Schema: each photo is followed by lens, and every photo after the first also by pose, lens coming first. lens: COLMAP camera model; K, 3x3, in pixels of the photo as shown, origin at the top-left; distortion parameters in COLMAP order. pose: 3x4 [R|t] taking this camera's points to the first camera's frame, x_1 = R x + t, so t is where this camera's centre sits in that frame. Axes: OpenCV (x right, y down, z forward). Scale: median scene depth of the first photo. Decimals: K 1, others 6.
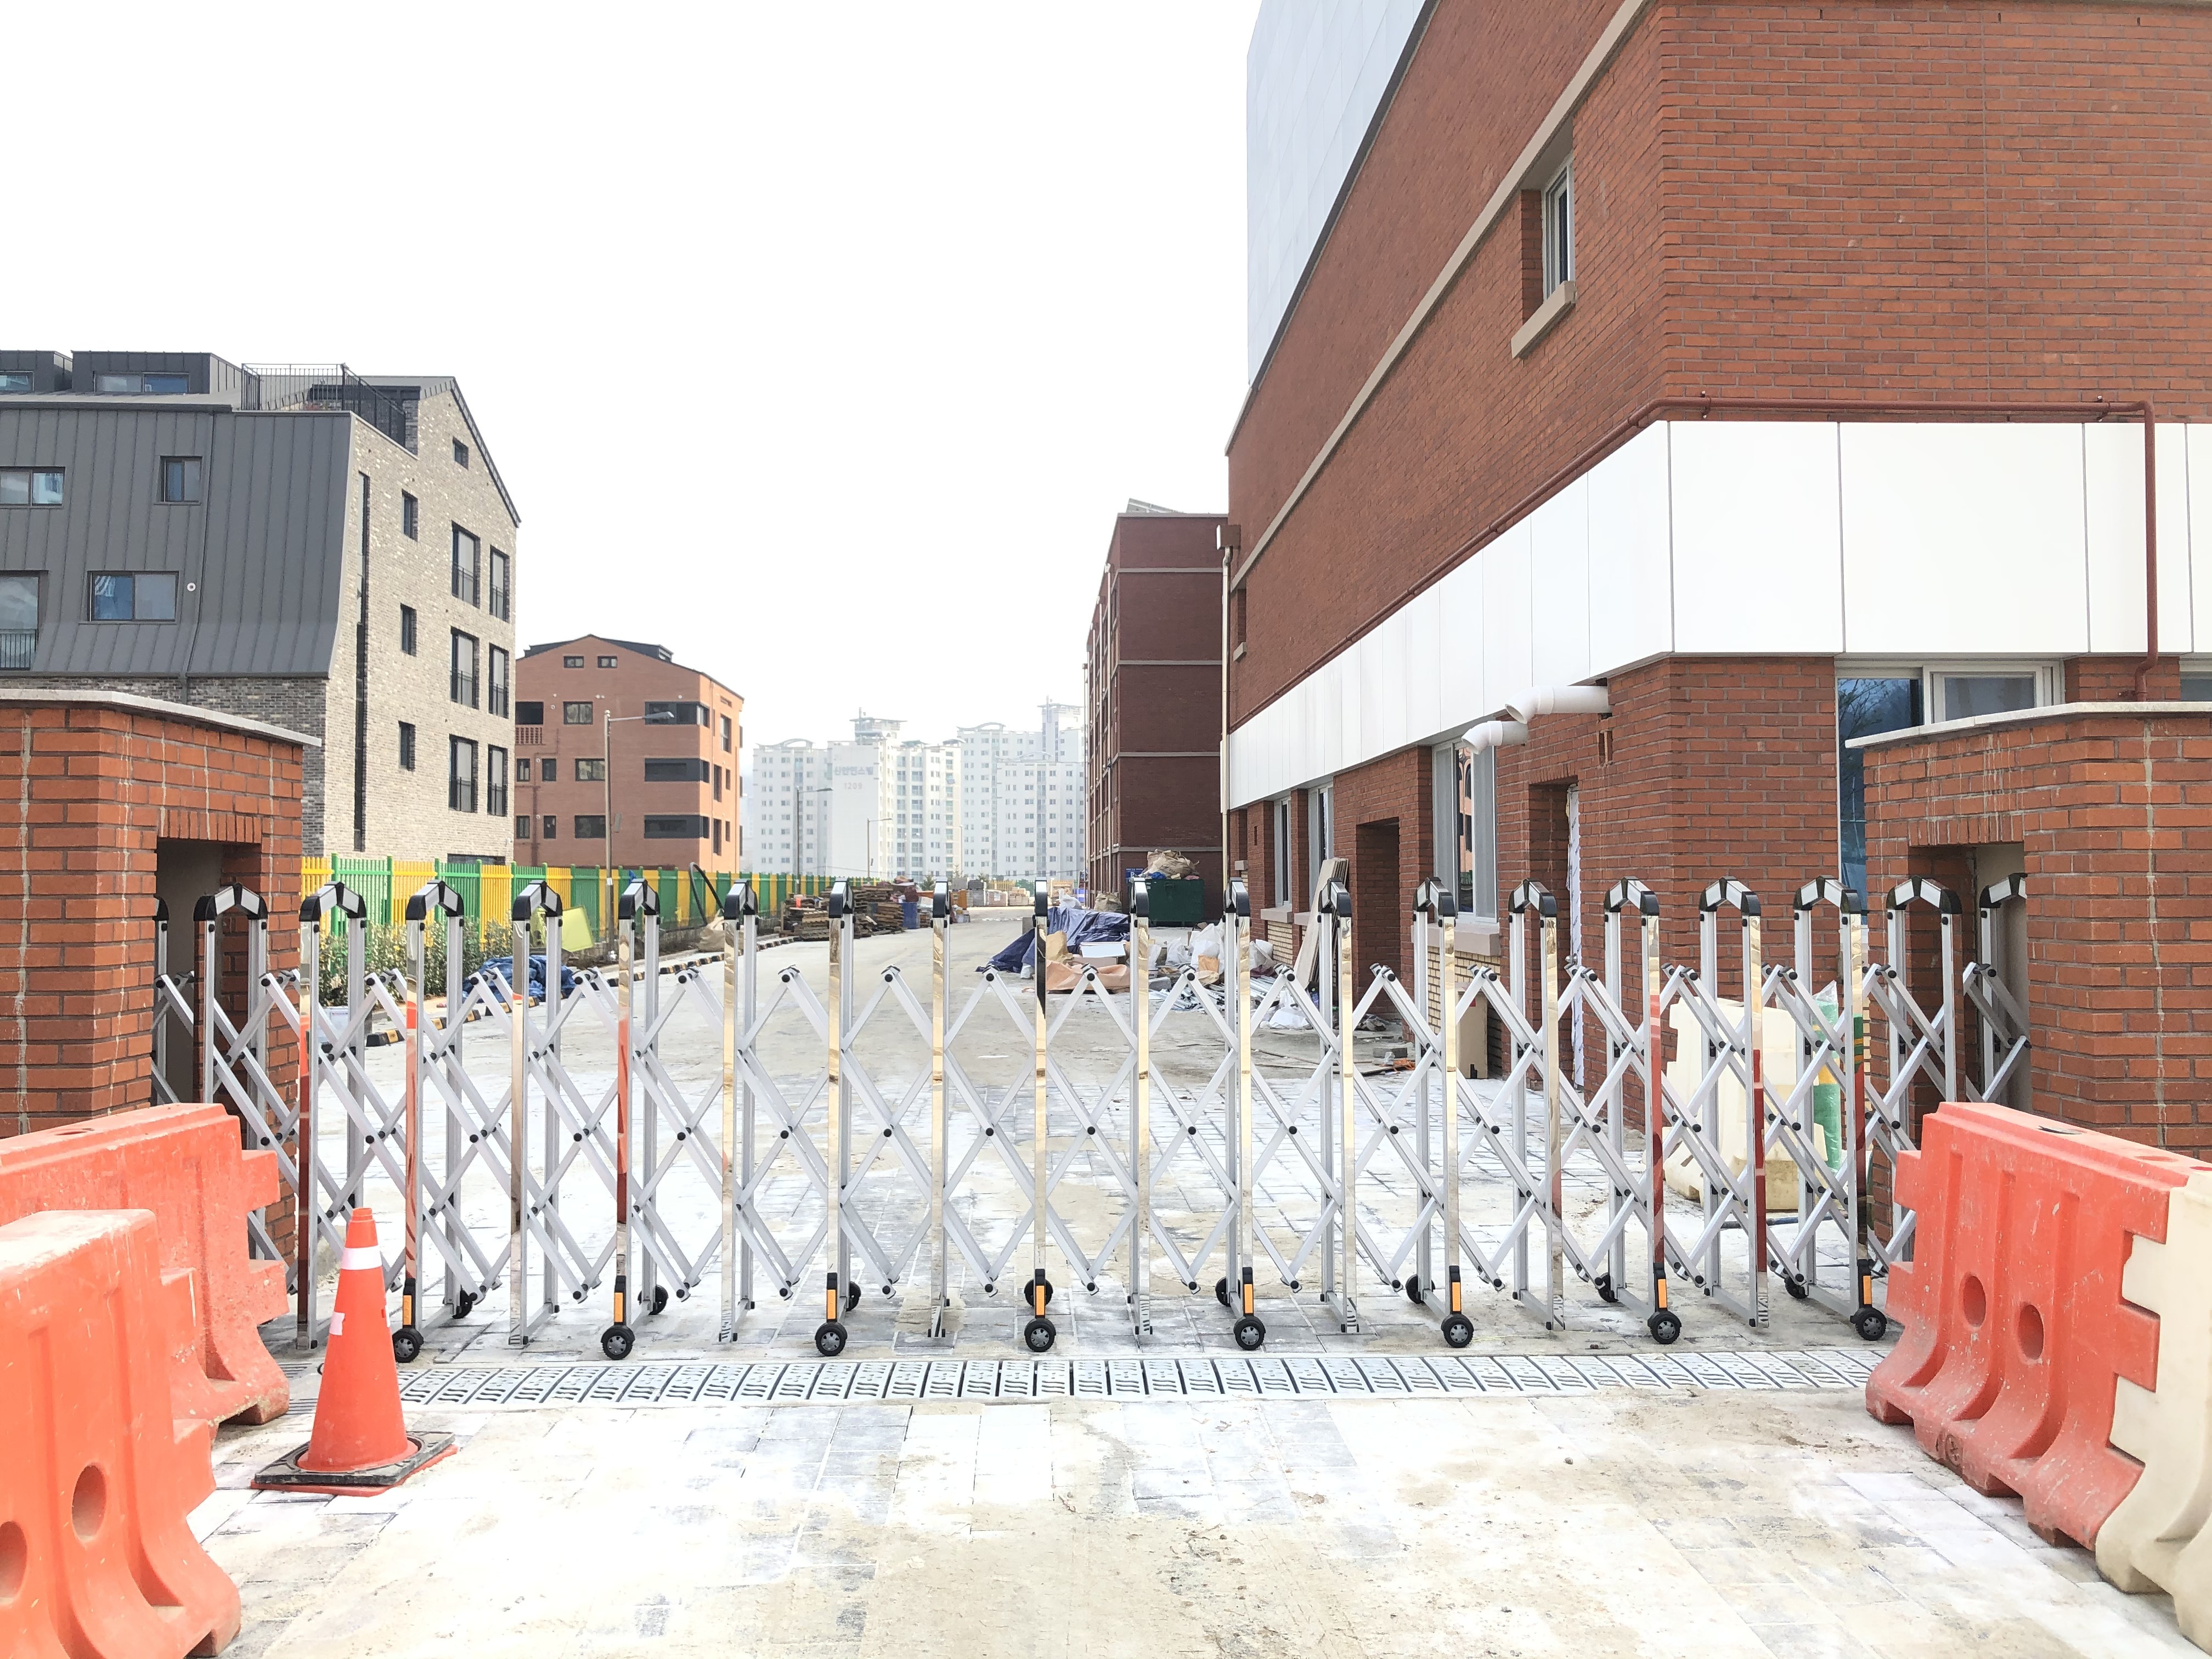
lens RADIAL K [[1823.8, 0, 1102.0], [0, 1823.8, 834.9], [0, 0, 1]] dist [0.012714, 0.006352]
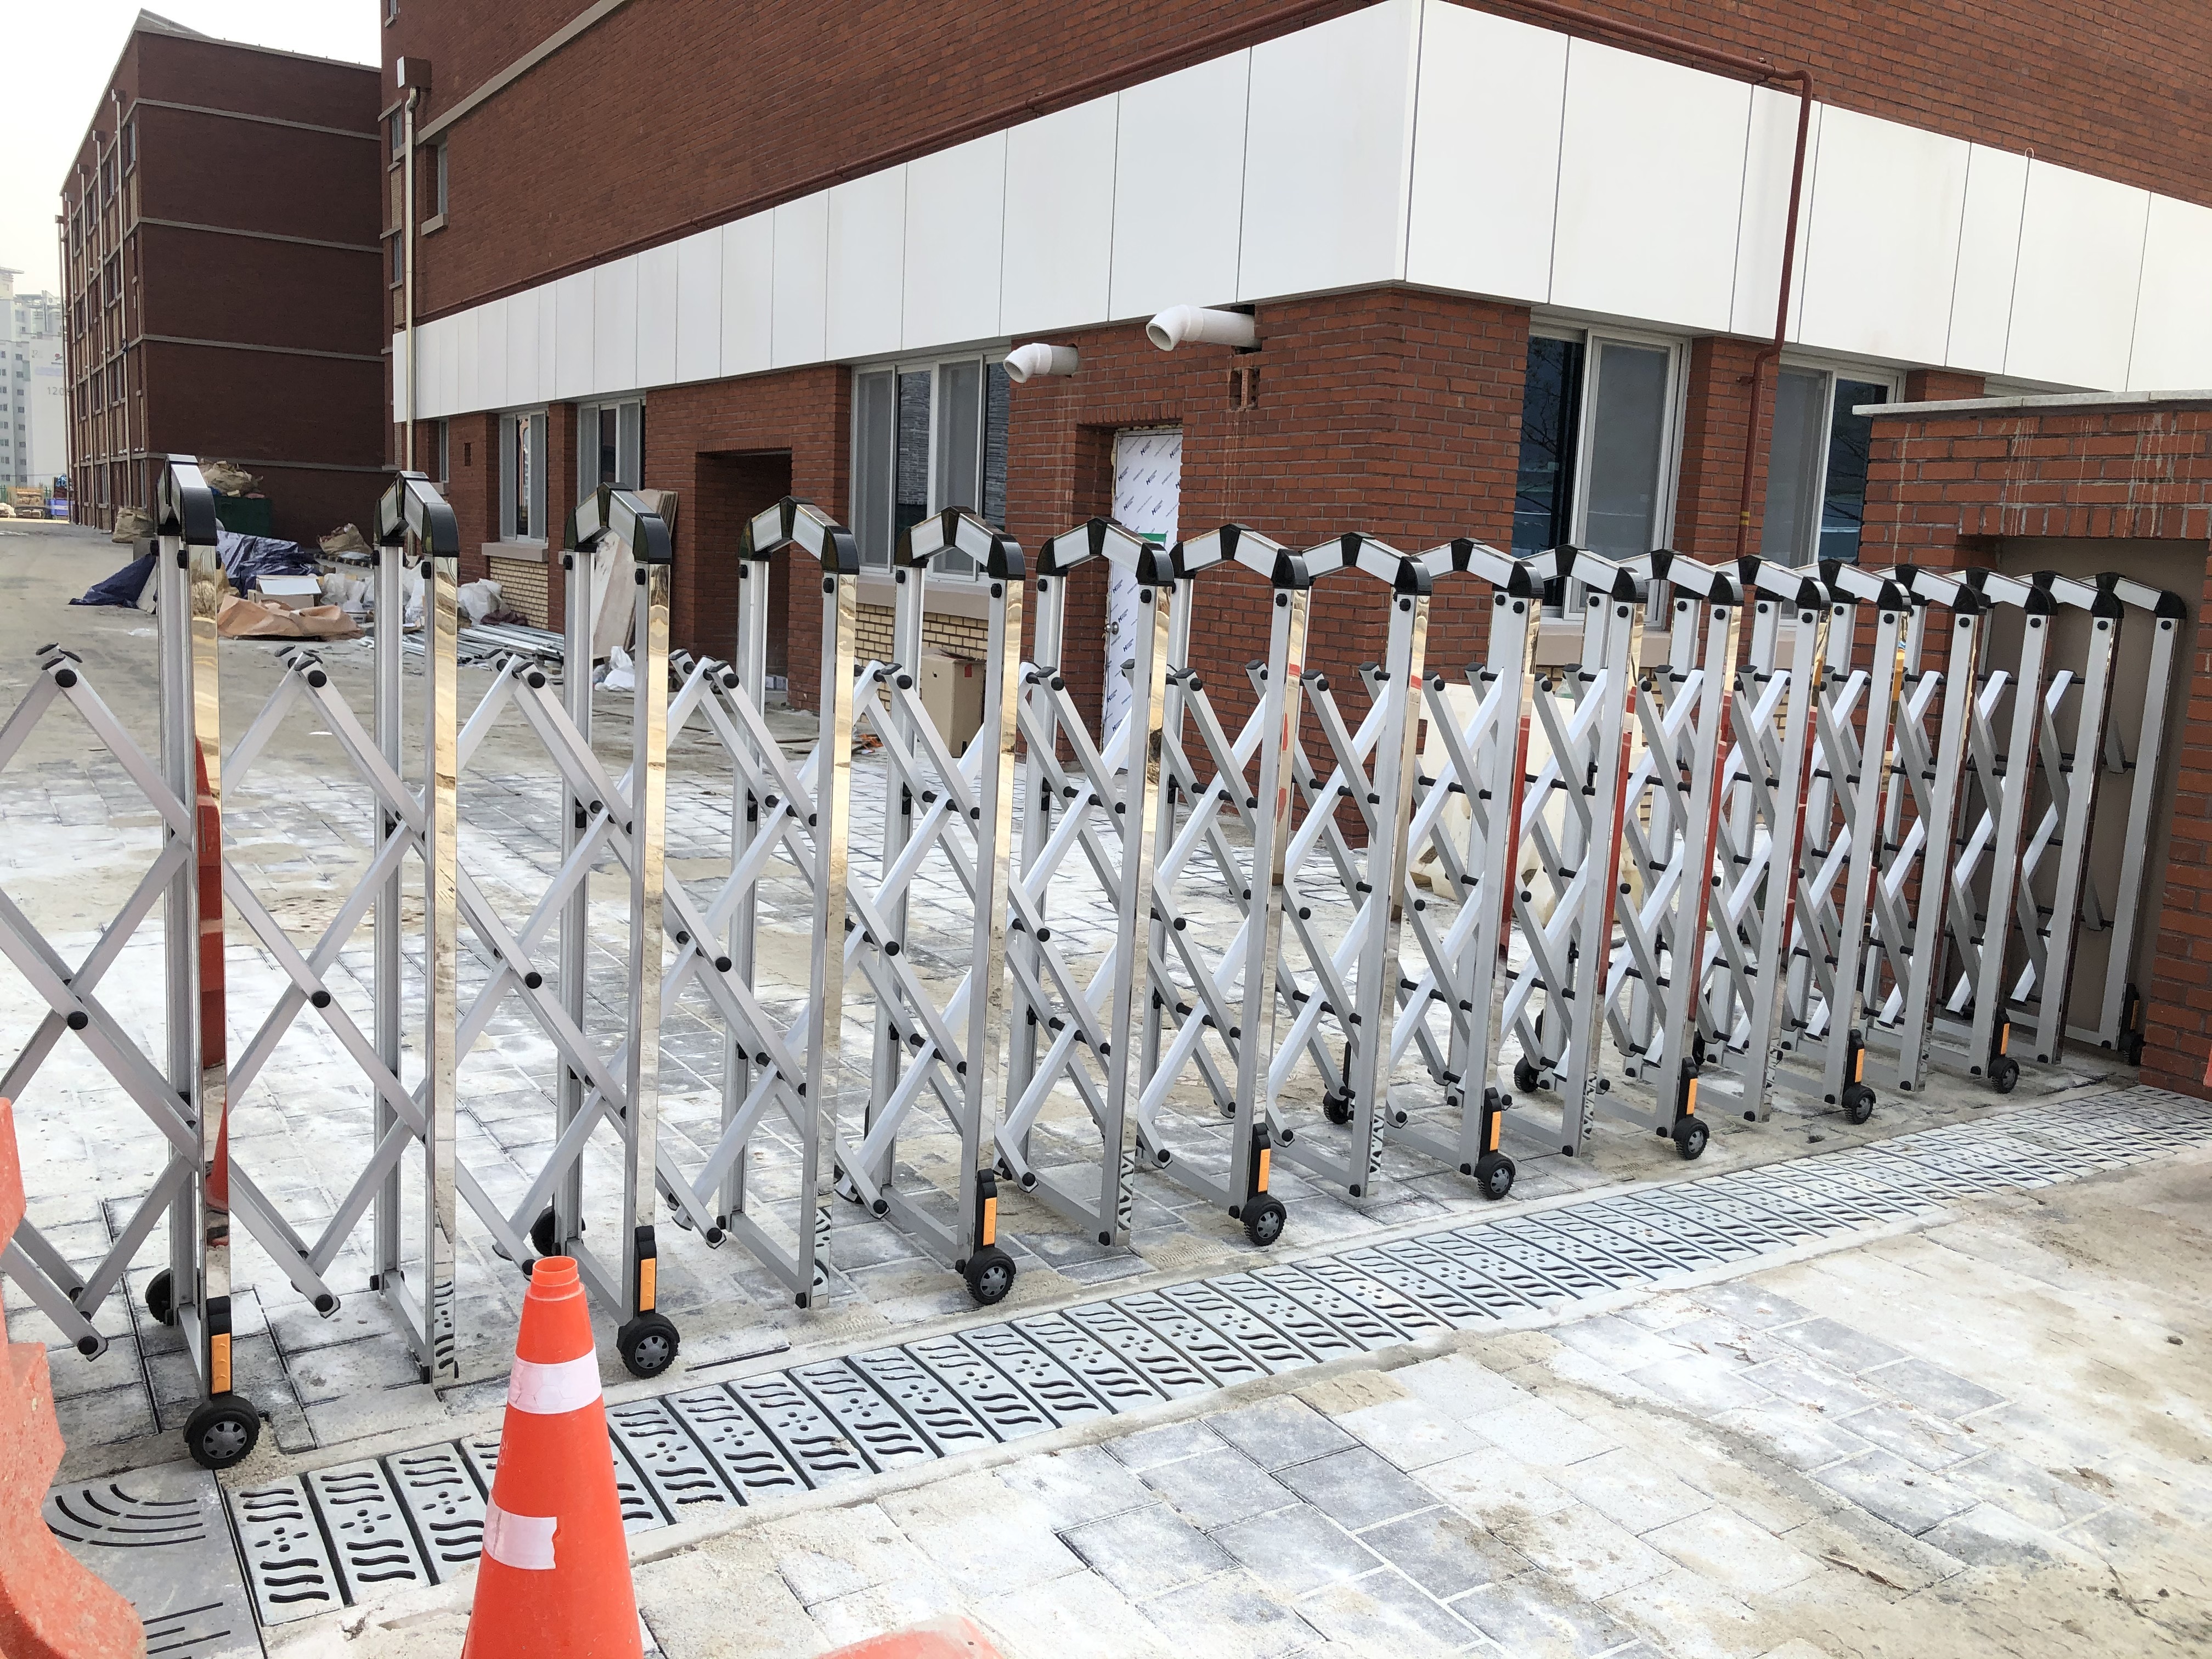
lens RADIAL K [[1823.8, 0, 1108.8], [0, 1823.8, 813.1], [0, 0, 1]] dist [0.012714, 0.006352]
pose [[0.862538, -0.027519, 0.505243, -0.245685], [-0.065240, 0.984137, 0.164979, 0.013242], [-0.501768, -0.175263, 0.847061, 0.293472]]
